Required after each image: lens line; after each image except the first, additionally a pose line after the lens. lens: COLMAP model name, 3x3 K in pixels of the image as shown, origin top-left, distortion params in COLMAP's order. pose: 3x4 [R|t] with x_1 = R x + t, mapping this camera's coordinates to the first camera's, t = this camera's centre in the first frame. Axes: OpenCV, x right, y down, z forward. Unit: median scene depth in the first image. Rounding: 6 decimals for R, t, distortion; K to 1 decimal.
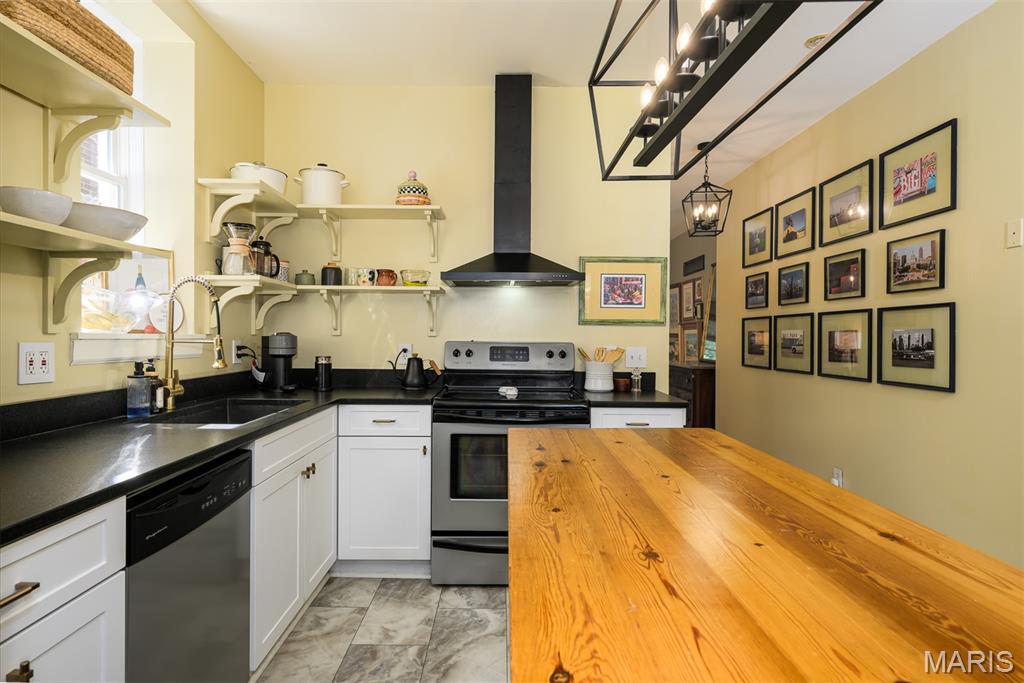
lens RADIAL K [[562.9, 0, 512.0], [0, 562.9, 341.5], [0, 0, 1]] dist [0.004434, 0.001002]
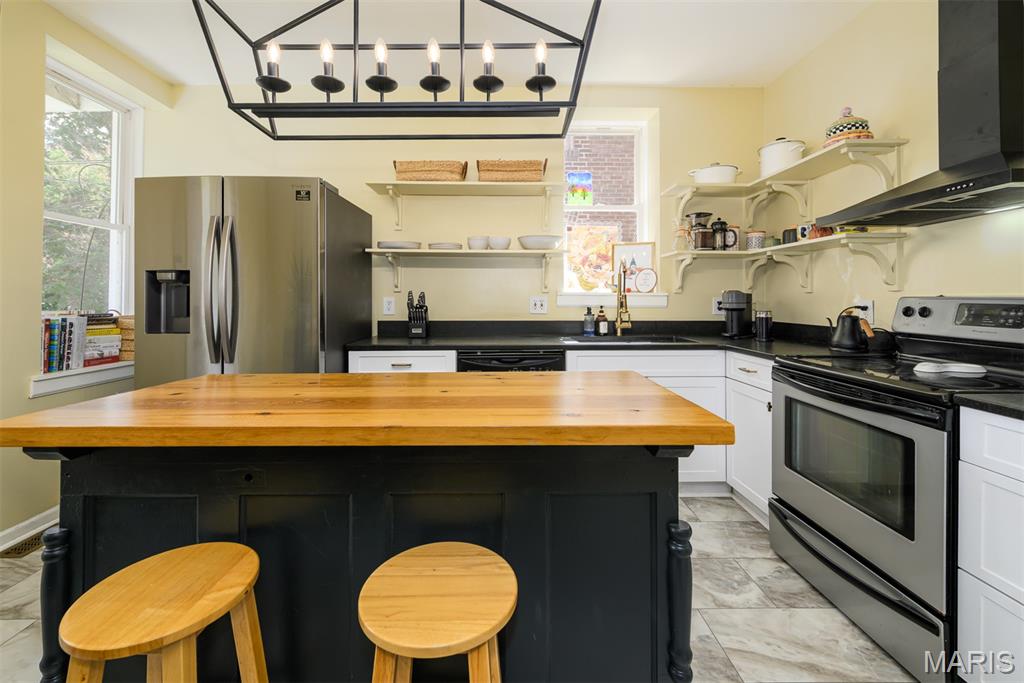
lens RADIAL K [[419.0, 0, 498.7], [0, 419.0, 299.2], [0, 0, 1]] dist [0.000329, 0.000061]
pose [[-0.002196, -0.005562, -0.999982, 0.510866], [-0.012384, 0.999908, -0.005535, 0.014352], [0.999921, 0.012372, -0.002265, 0.469699]]
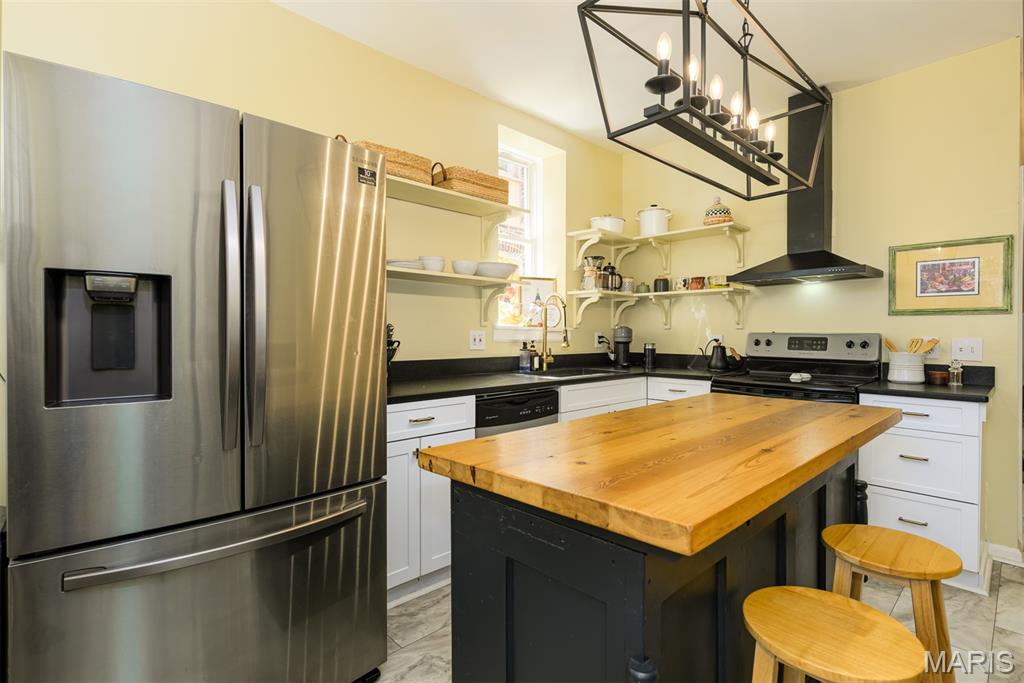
lens RADIAL K [[496.5, 0, 512.0], [0, 496.5, 341.5], [0, 0, 1]] dist [-0.000966, -0.000032]
pose [[0.683819, 0.007685, -0.729611, 0.330375], [-0.007621, 0.999965, 0.003390, 0.020024], [0.729612, 0.003243, 0.683854, -0.091978]]
